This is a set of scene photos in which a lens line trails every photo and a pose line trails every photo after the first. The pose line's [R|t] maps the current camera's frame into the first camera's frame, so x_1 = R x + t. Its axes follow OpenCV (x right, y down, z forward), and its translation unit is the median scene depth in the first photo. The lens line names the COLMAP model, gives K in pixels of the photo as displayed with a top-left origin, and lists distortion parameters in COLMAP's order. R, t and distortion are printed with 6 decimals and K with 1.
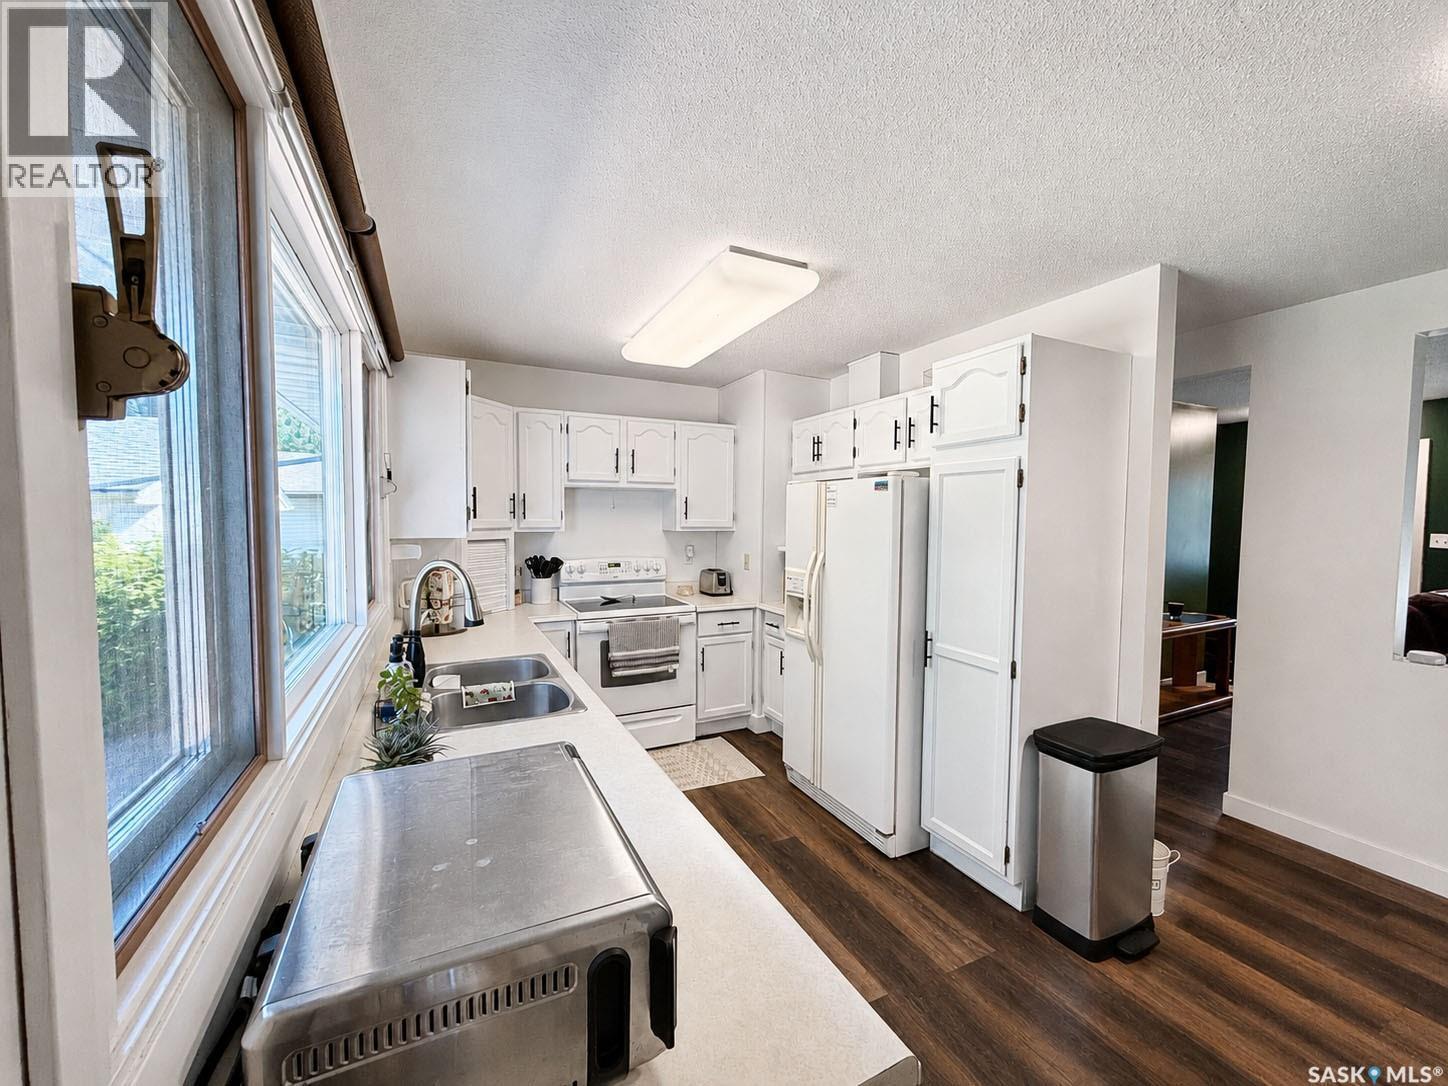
lens RADIAL K [[584.0, 0, 717.3], [0, 584.0, 547.6], [0, 0, 1]] dist [-0.000693, -0.000235]
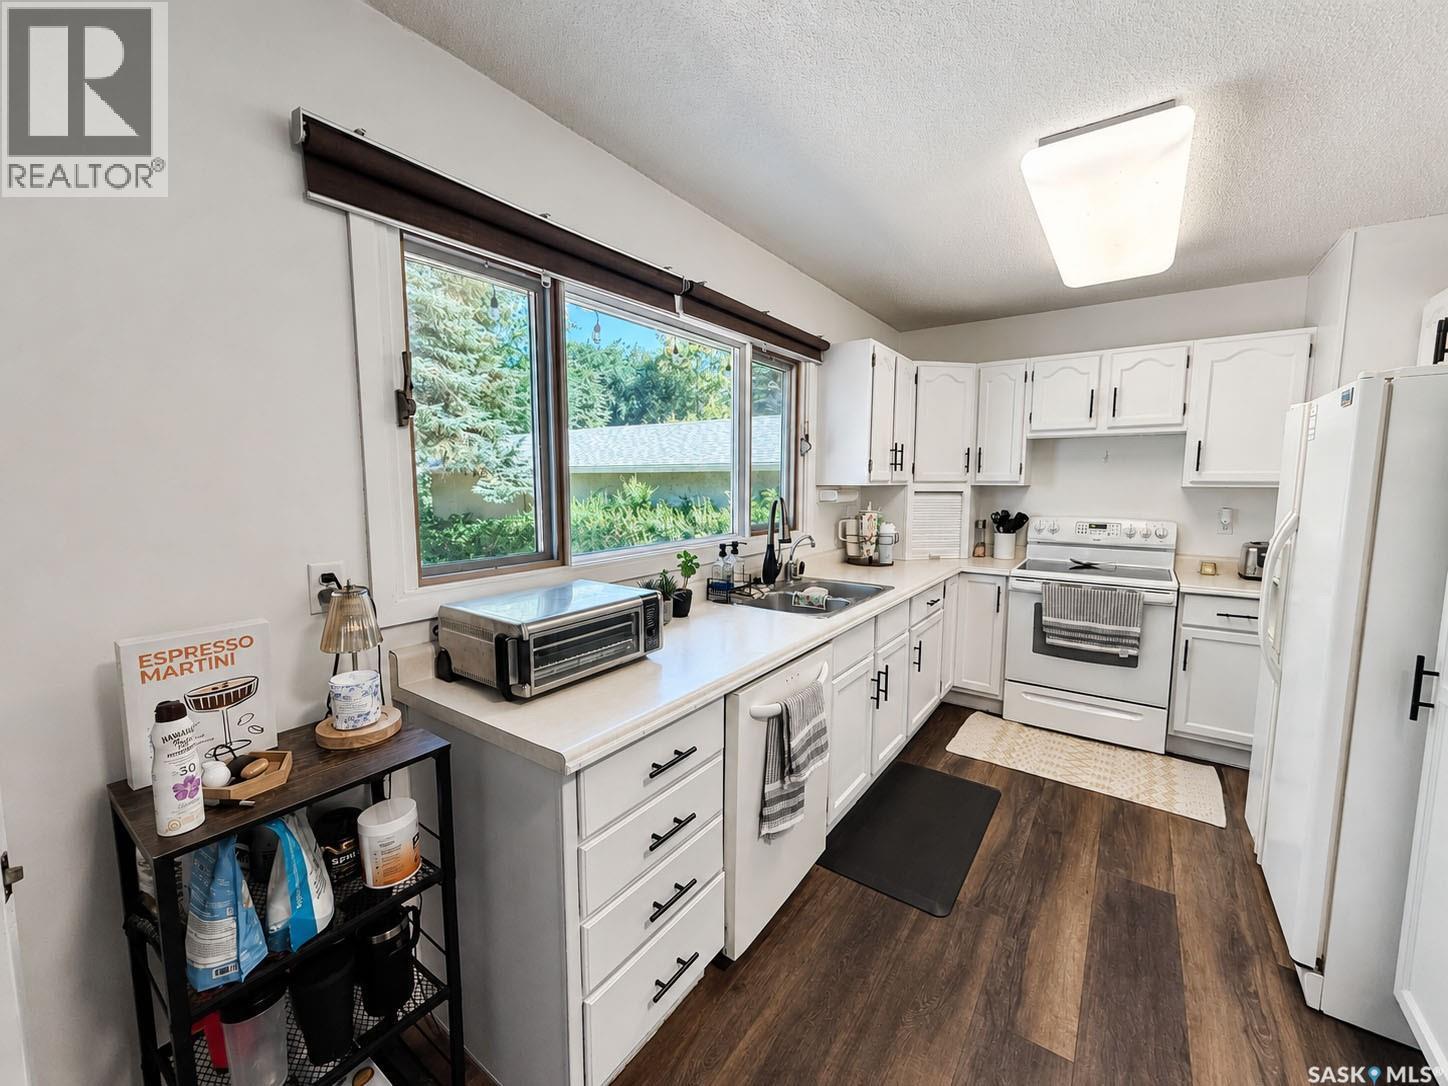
lens RADIAL K [[577.7, 0, 717.9], [0, 577.7, 542.1], [0, 0, 1]] dist [0.000941, -0.000149]
pose [[0.477433, 0.088294, -0.874221, 0.335676], [-0.046647, 0.996082, 0.075126, 0.017026], [0.877429, 0.004912, 0.479681, 0.104048]]
